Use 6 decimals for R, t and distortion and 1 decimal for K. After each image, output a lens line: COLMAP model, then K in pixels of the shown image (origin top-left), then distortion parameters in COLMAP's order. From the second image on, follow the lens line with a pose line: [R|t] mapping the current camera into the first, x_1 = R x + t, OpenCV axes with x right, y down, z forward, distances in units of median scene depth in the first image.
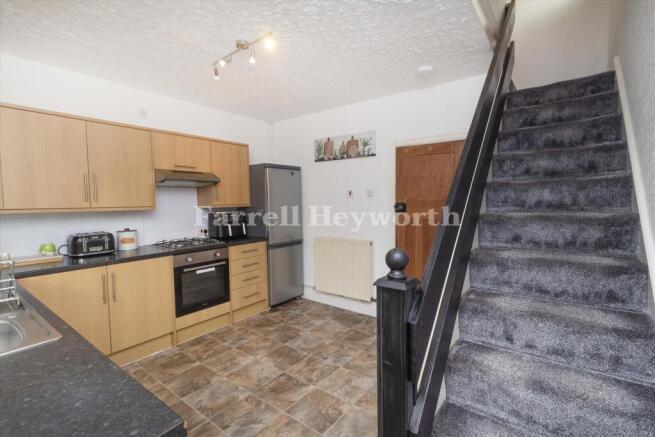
lens RADIAL K [[301.2, 0, 329.0], [0, 301.2, 219.6], [0, 0, 1]] dist [-0.001890, -0.000372]
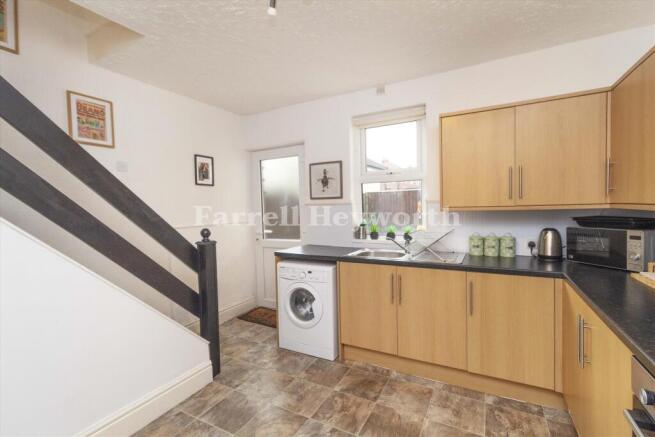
lens RADIAL K [[301.2, 0, 328.1], [0, 301.2, 217.3], [0, 0, 1]] dist [-0.001890, -0.000372]
pose [[-0.988328, 0.031541, -0.149039, 0.099745], [0.017690, 0.995475, 0.093365, -0.103458], [0.151310, 0.089638, -0.984414, 1.865079]]
